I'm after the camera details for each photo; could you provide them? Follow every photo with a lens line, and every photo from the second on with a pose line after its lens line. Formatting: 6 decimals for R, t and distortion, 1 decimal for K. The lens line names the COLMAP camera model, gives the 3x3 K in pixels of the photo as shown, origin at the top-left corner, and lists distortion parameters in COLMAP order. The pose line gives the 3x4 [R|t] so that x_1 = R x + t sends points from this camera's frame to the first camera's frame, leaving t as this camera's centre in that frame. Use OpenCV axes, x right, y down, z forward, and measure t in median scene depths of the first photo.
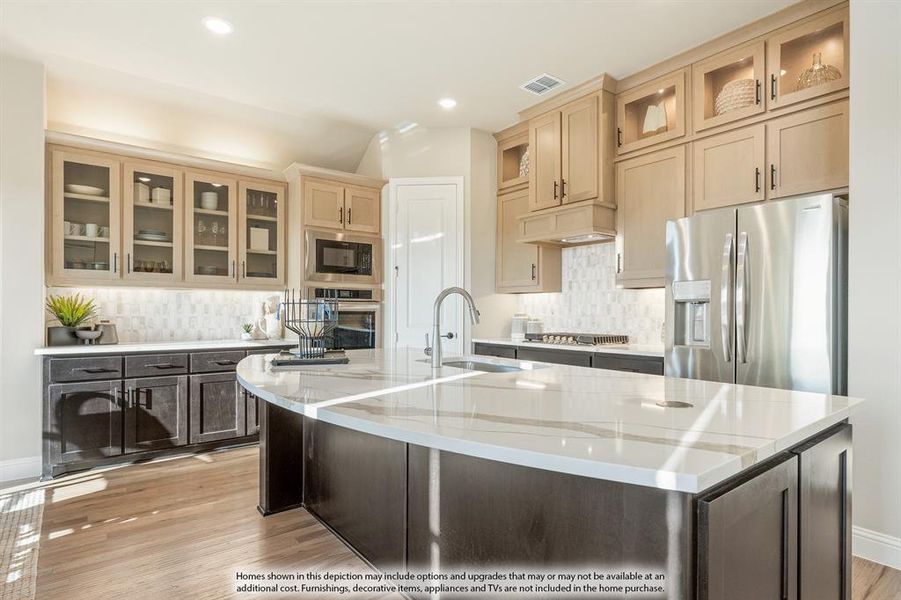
lens RADIAL K [[475.0, 0, 467.9], [0, 475.0, 312.3], [0, 0, 1]] dist [-0.000952, -0.000537]
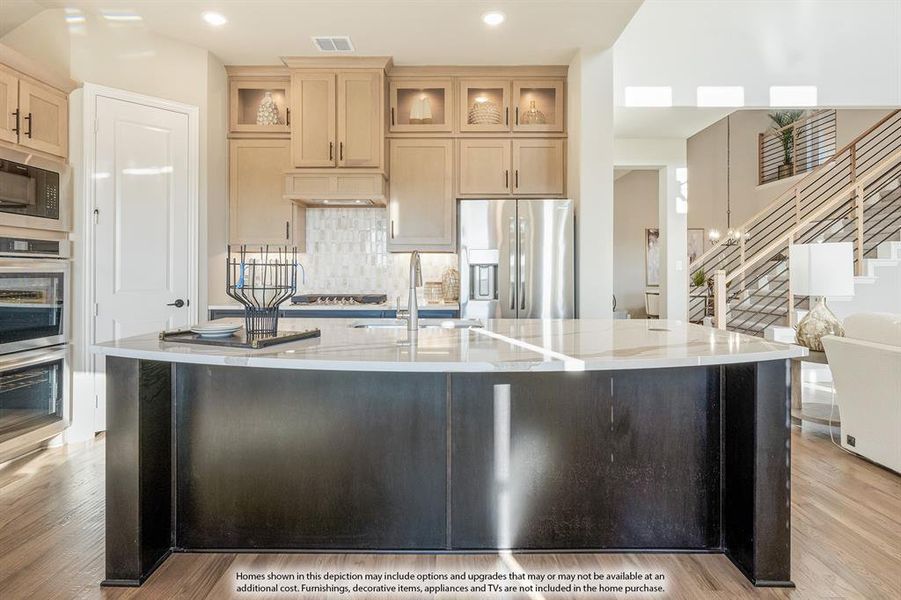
lens RADIAL K [[482.9, 0, 450.3], [0, 482.9, 270.5], [0, 0, 1]] dist [0.000564, 0.000087]
pose [[0.635156, 0.000834, 0.772384, -0.403988], [0.001427, 0.999996, -0.002254, -0.003560], [-0.772383, 0.002534, 0.635152, 0.150648]]
